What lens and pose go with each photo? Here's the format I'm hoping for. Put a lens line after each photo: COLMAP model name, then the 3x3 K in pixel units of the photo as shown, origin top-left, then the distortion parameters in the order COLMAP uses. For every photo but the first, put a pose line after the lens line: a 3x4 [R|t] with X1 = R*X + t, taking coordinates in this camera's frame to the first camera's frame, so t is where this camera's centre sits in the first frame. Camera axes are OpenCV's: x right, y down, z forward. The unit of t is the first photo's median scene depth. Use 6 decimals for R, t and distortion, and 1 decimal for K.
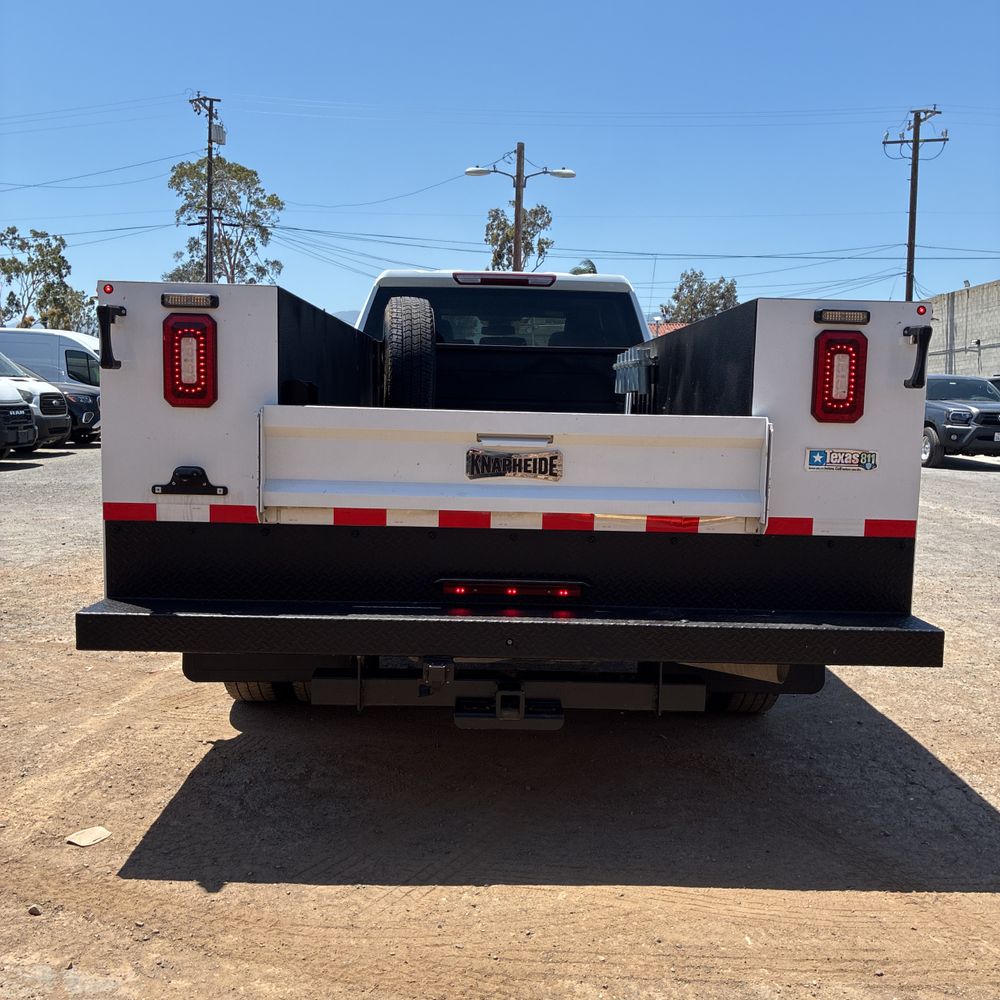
lens RADIAL K [[1030.7, 0, 503.2], [0, 1030.7, 504.8], [0, 0, 1]] dist [0.007628, 0.000000]
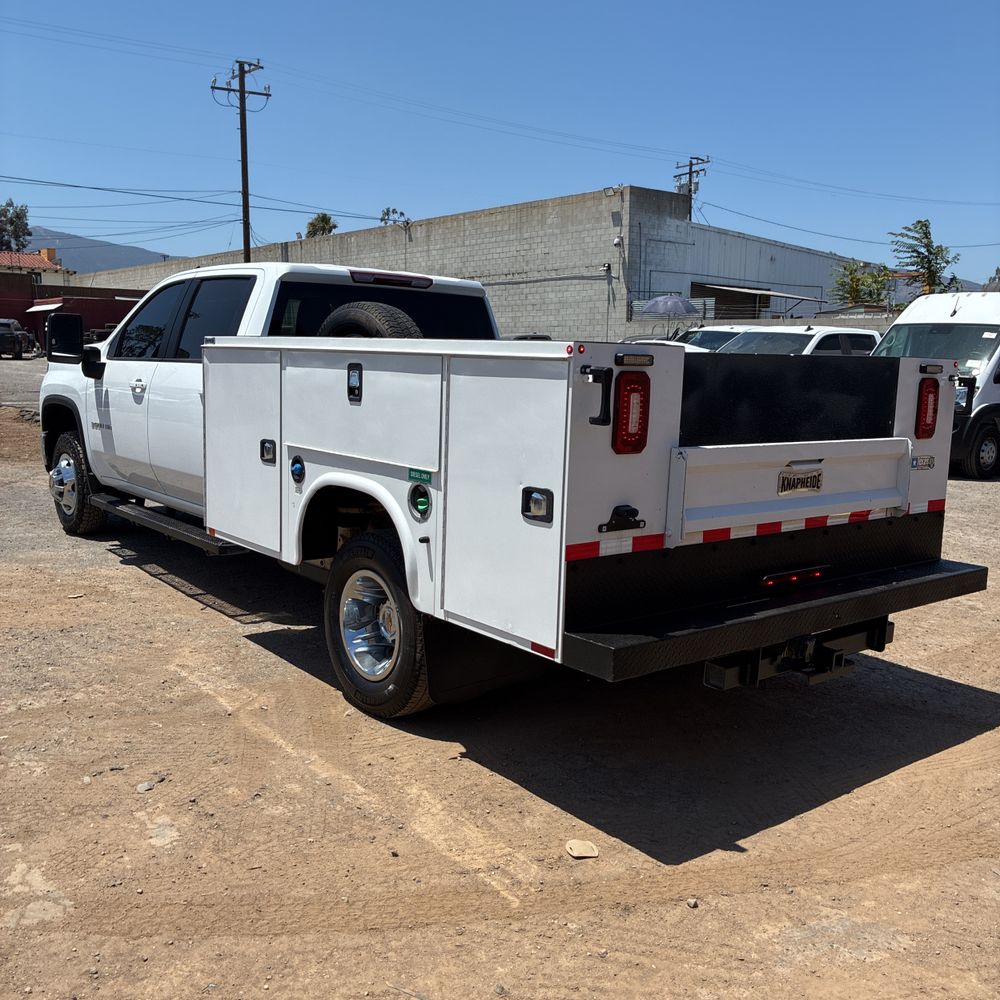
lens RADIAL K [[1030.7, 0, 509.0], [0, 1030.7, 499.5], [0, 0, 1]] dist [0.007628, 0.000000]
pose [[0.780170, -0.084017, 0.619900, -1.074739], [0.048300, 0.996072, 0.074214, -0.130091], [-0.623701, -0.027958, 0.781163, 0.195349]]
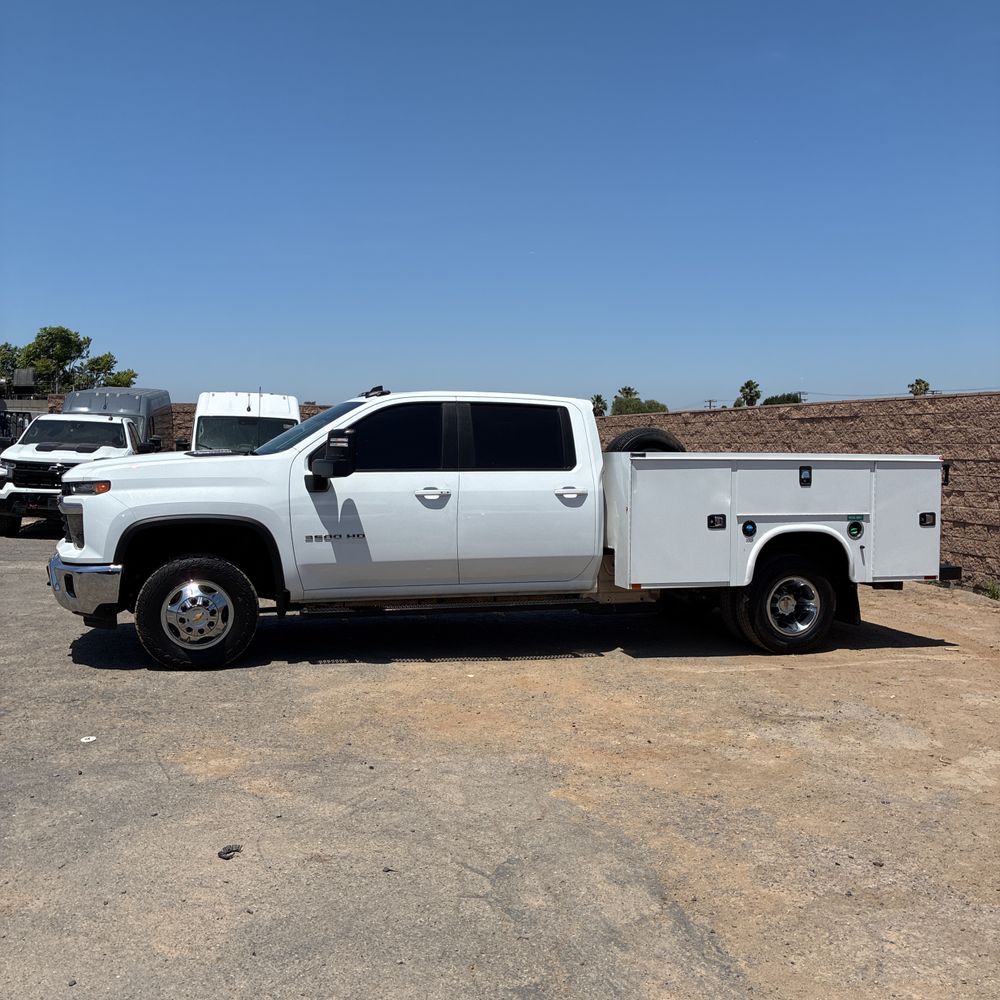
lens RADIAL K [[1030.7, 0, 497.5], [0, 1030.7, 498.7], [0, 0, 1]] dist [0.007628, 0.000000]
pose [[-0.265085, -0.073031, 0.961455, -2.763712], [0.081566, 0.991855, 0.097829, -0.470311], [-0.960769, 0.104355, -0.256970, 2.936890]]
